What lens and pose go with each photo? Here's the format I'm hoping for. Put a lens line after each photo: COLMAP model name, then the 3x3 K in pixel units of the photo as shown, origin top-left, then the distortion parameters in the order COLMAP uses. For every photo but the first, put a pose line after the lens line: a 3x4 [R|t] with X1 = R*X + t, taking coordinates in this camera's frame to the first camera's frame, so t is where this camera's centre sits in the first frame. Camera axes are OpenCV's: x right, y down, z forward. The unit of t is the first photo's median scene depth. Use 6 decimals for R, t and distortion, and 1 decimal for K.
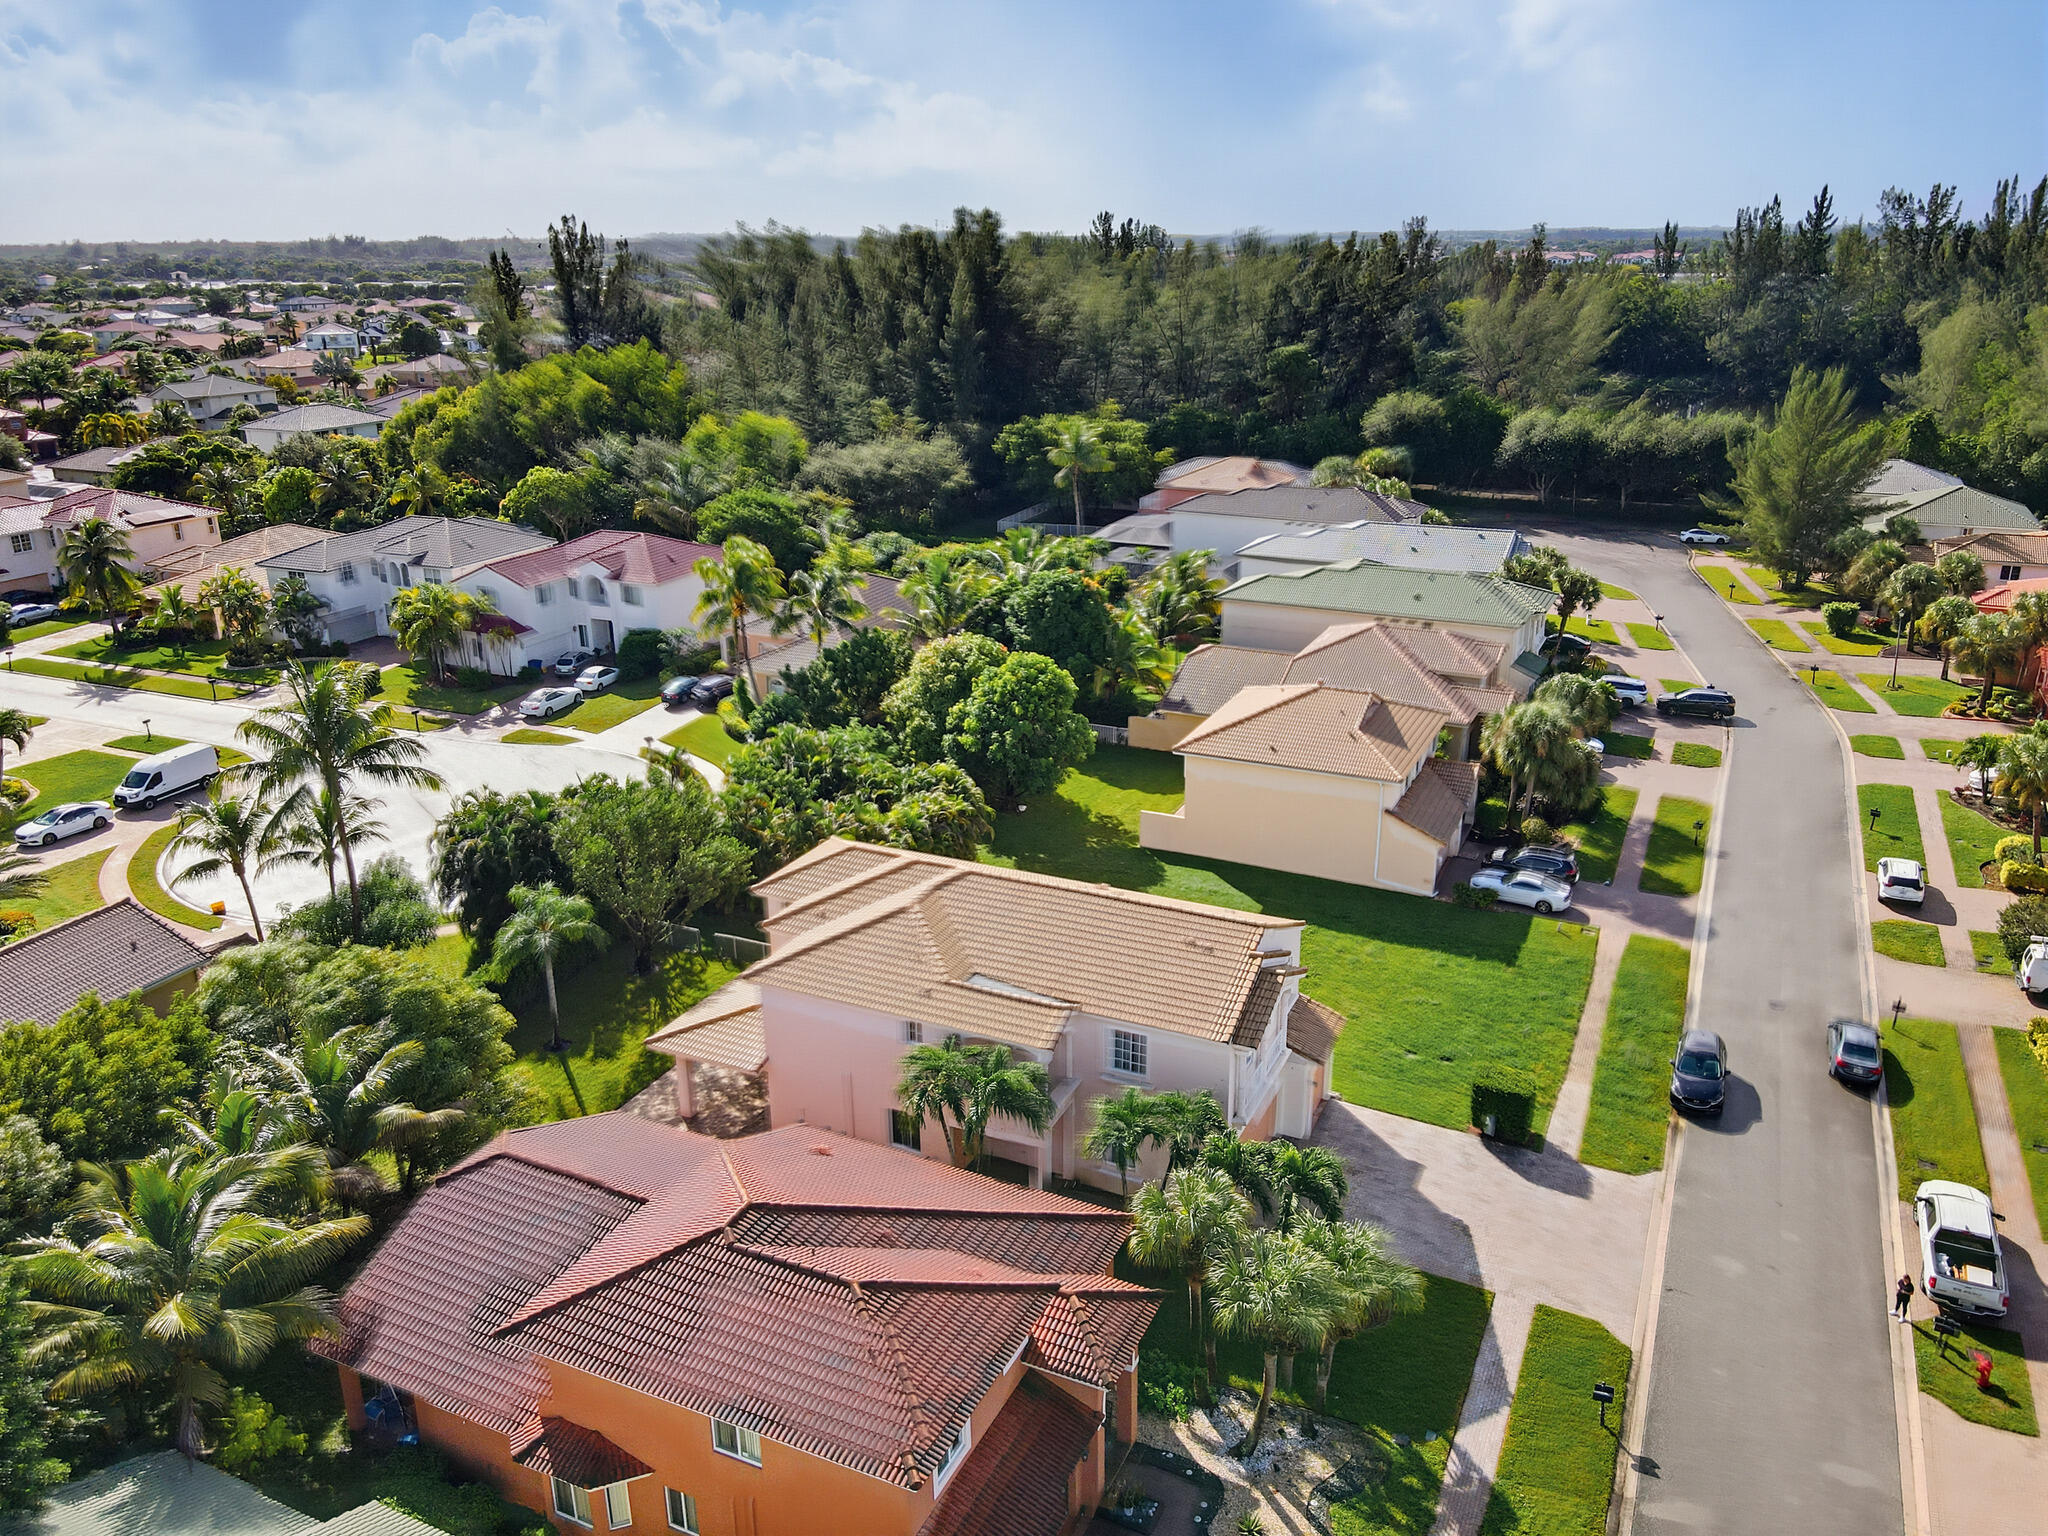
lens RADIAL K [[1542.7, 0, 1033.9], [0, 1542.7, 764.5], [0, 0, 1]] dist [0.001731, 0.042461]
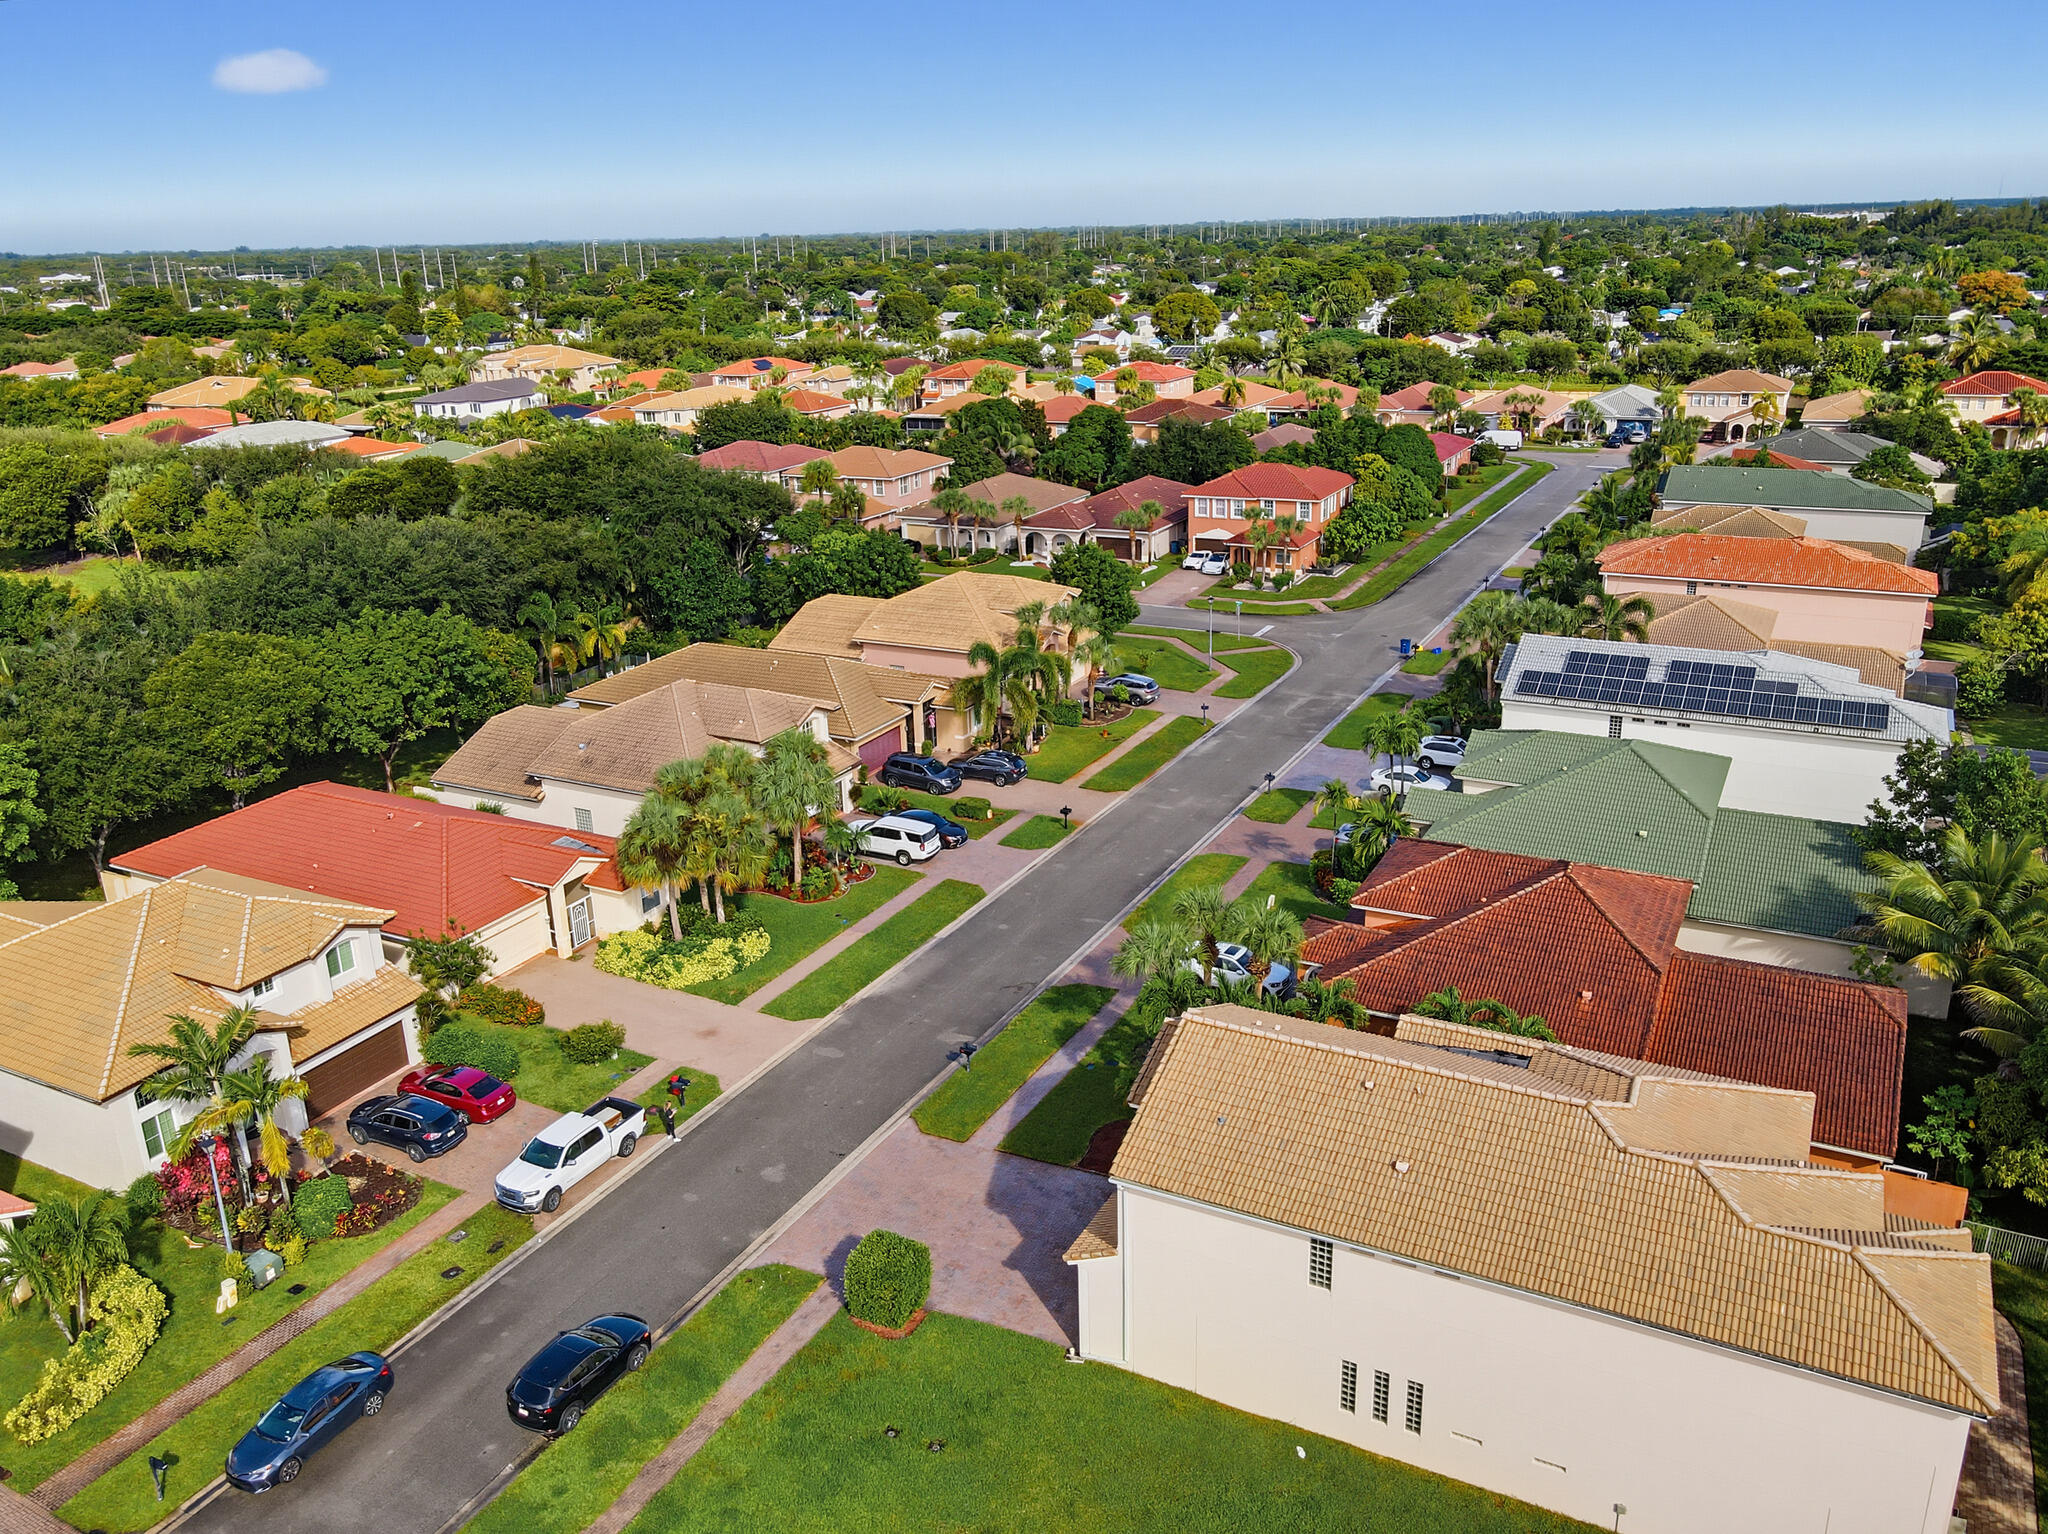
lens RADIAL K [[1610.8, 0, 1029.4], [0, 1610.8, 773.4], [0, 0, 1]] dist [-0.003941, 0.071119]
pose [[-0.998663, 0.019654, 0.047821, 0.170114], [0.045135, 0.782567, 0.620928, -0.509424], [-0.025220, 0.622256, -0.782407, 1.438025]]
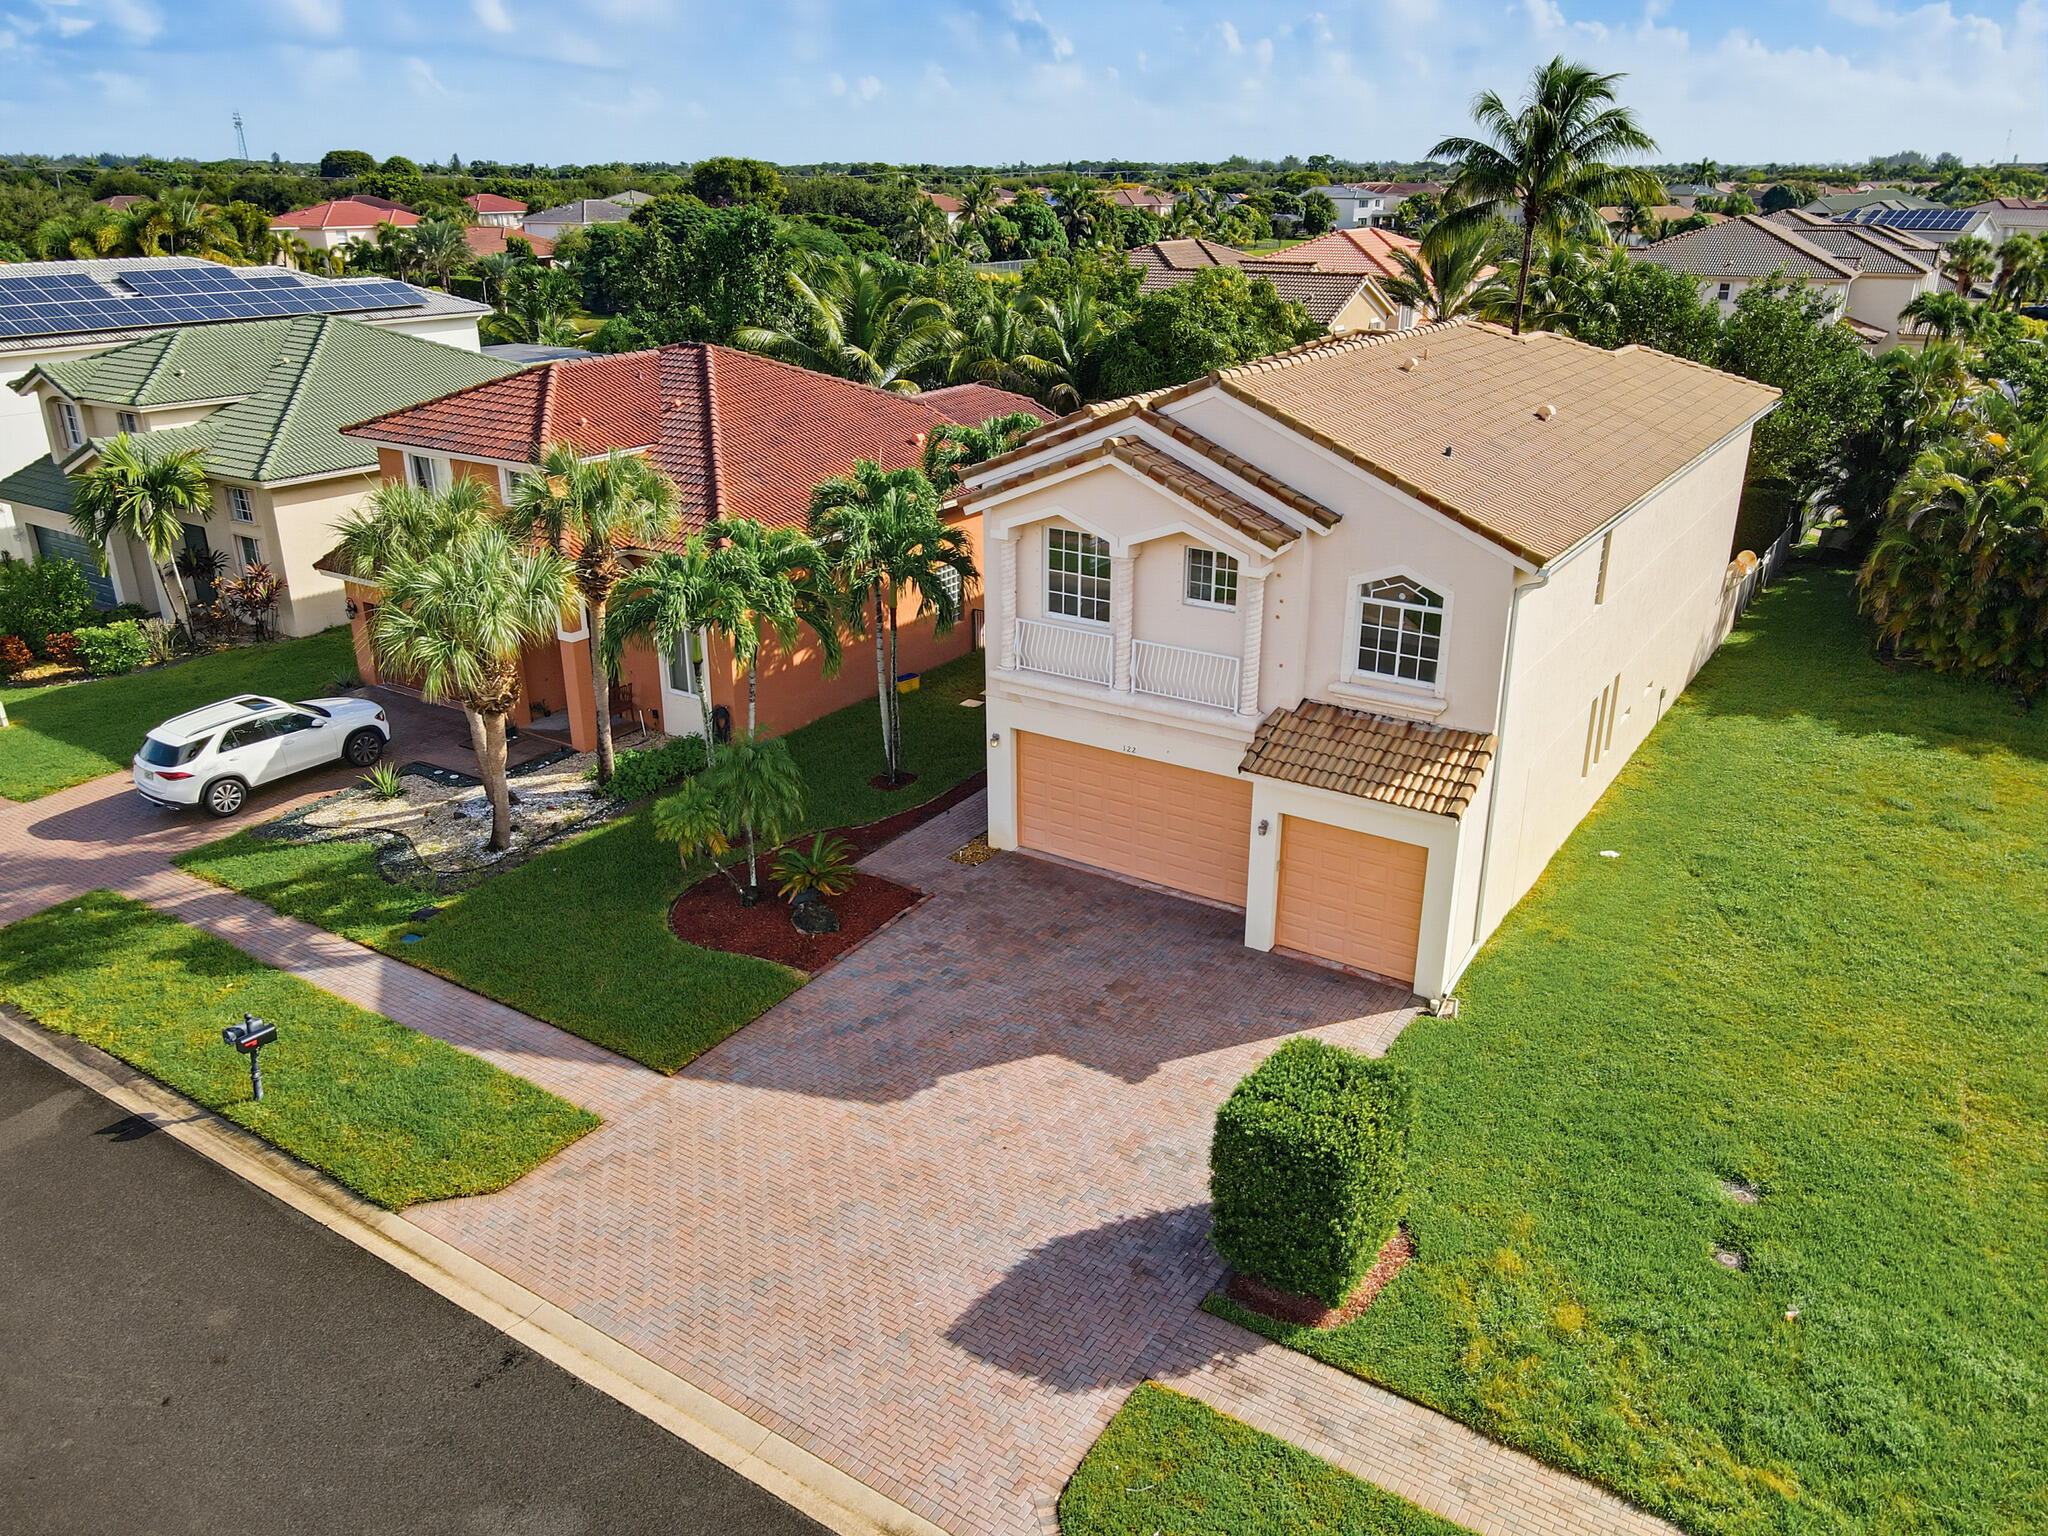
lens RADIAL K [[1506.7, 0, 1028.8], [0, 1506.7, 760.7], [0, 0, 1]] dist [-0.007837, 0.041678]
pose [[-0.135315, 0.372248, -0.918216, 0.542258], [-0.323135, 0.859489, 0.396059, 0.036024], [0.936629, 0.350301, 0.003985, 0.867877]]
